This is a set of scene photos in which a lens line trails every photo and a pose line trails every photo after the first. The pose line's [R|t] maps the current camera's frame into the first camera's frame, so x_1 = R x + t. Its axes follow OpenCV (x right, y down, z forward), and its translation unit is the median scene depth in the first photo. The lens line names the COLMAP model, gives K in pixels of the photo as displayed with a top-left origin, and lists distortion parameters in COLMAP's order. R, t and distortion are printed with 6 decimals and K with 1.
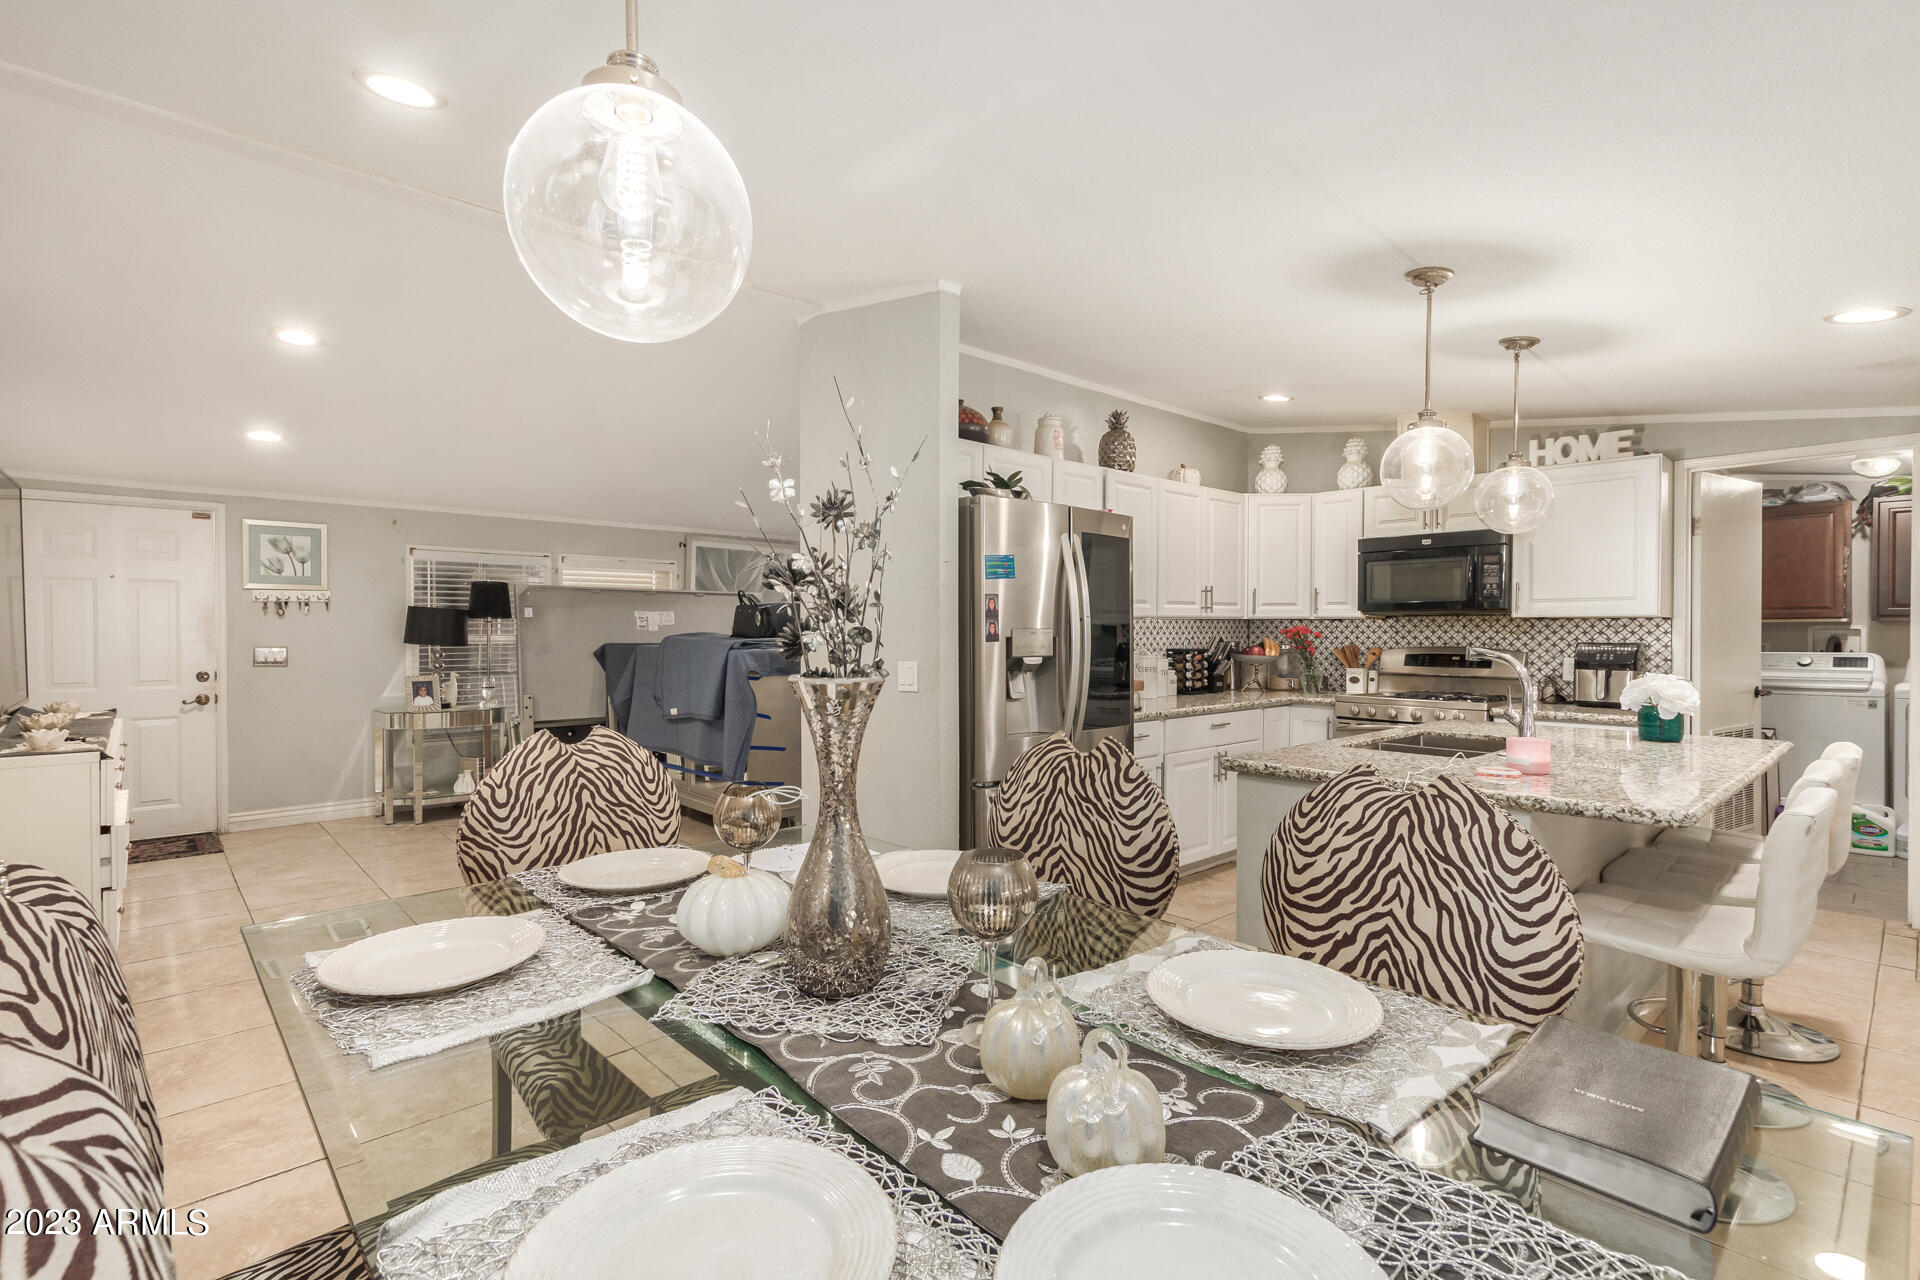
lens RADIAL K [[891.0, 0, 968.8], [0, 891.0, 635.2], [0, 0, 1]] dist [0.015265, -0.005155]
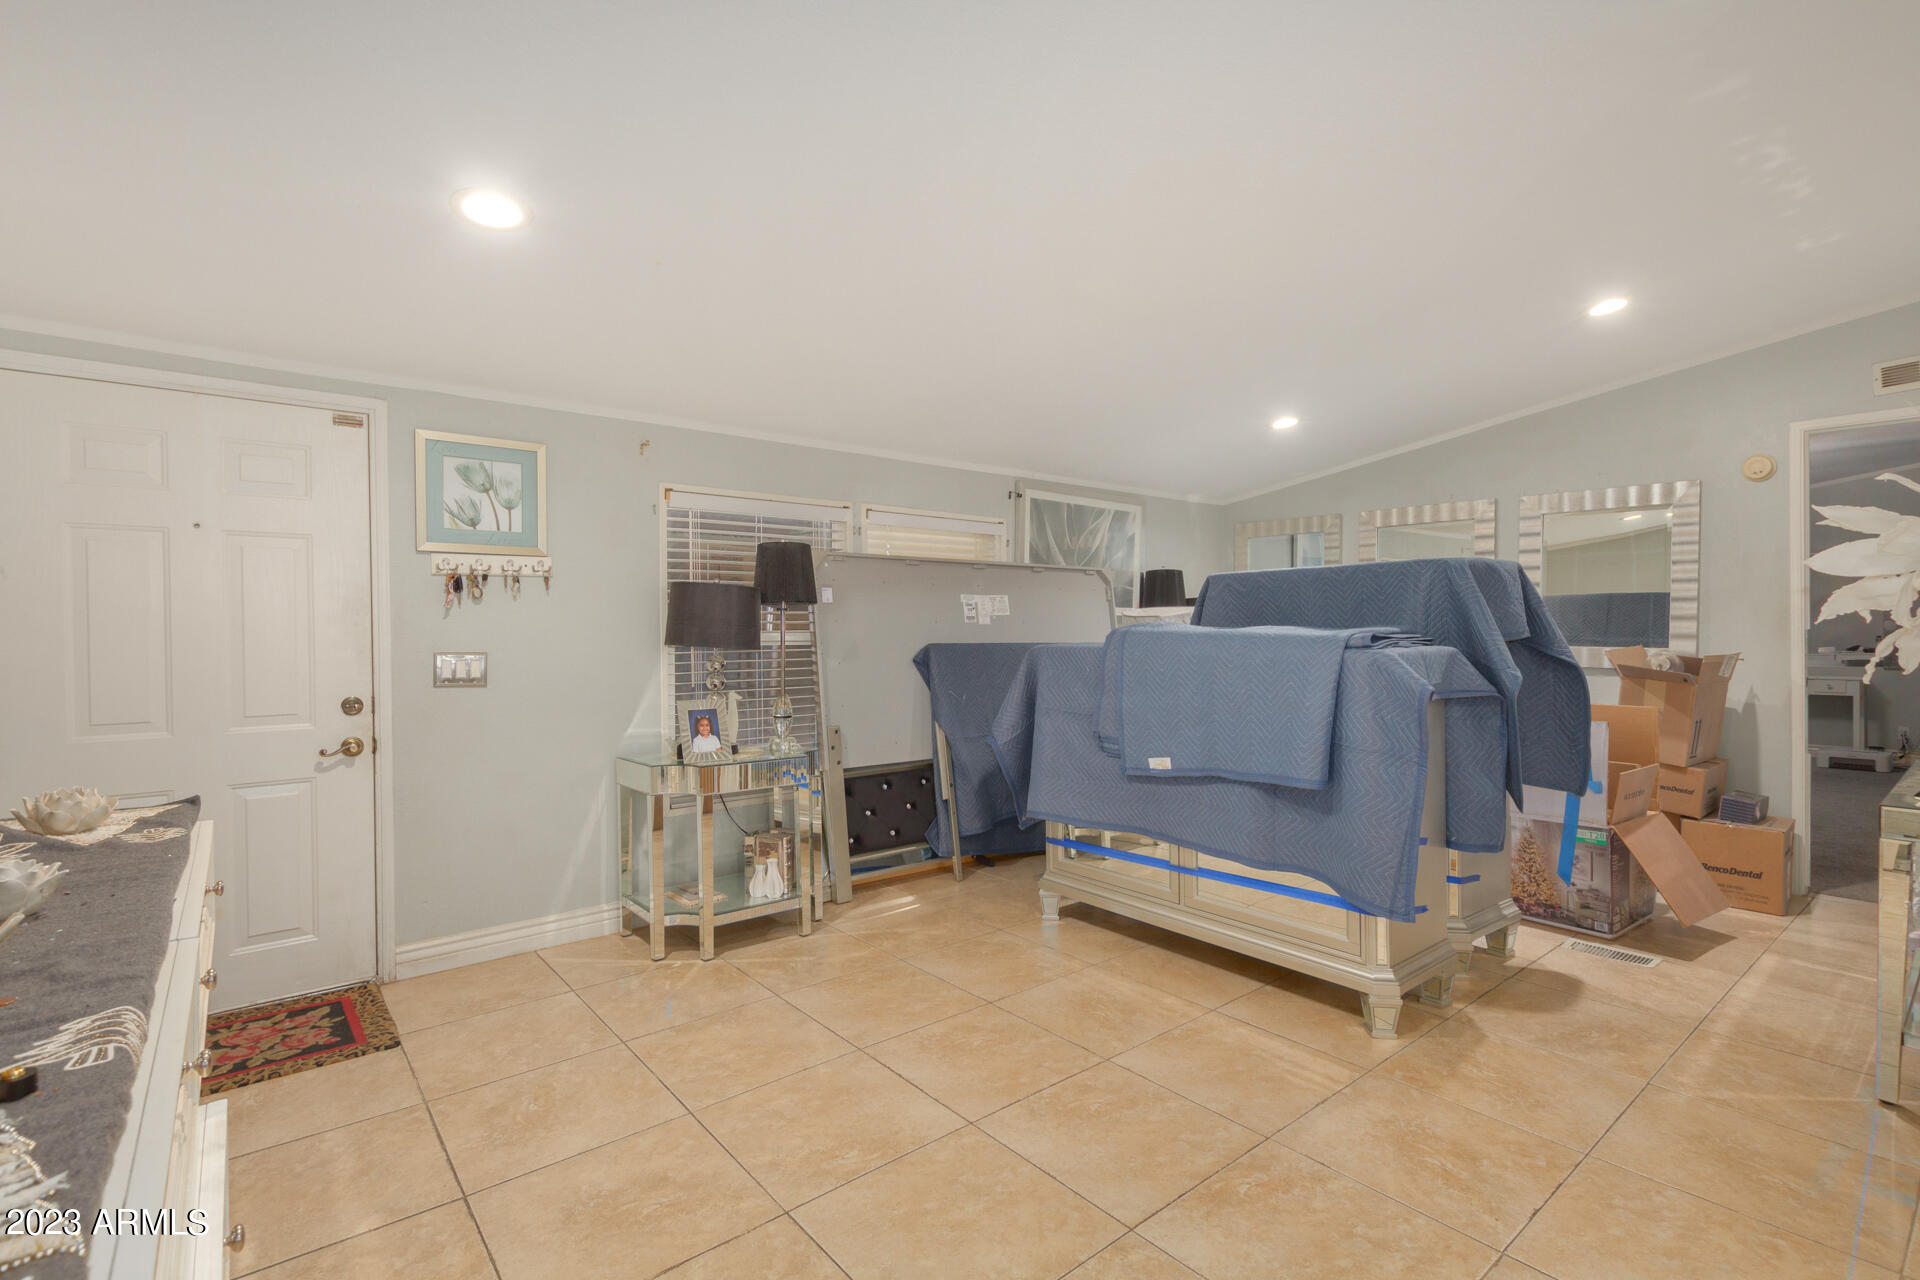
lens RADIAL K [[891.0, 0, 974.0], [0, 891.0, 635.5], [0, 0, 1]] dist [0.015265, -0.005155]
pose [[0.998223, -0.010238, -0.058699, -0.407789], [0.010003, 0.999941, -0.004287, 0.007437], [0.058739, 0.003692, 0.998267, 0.437870]]
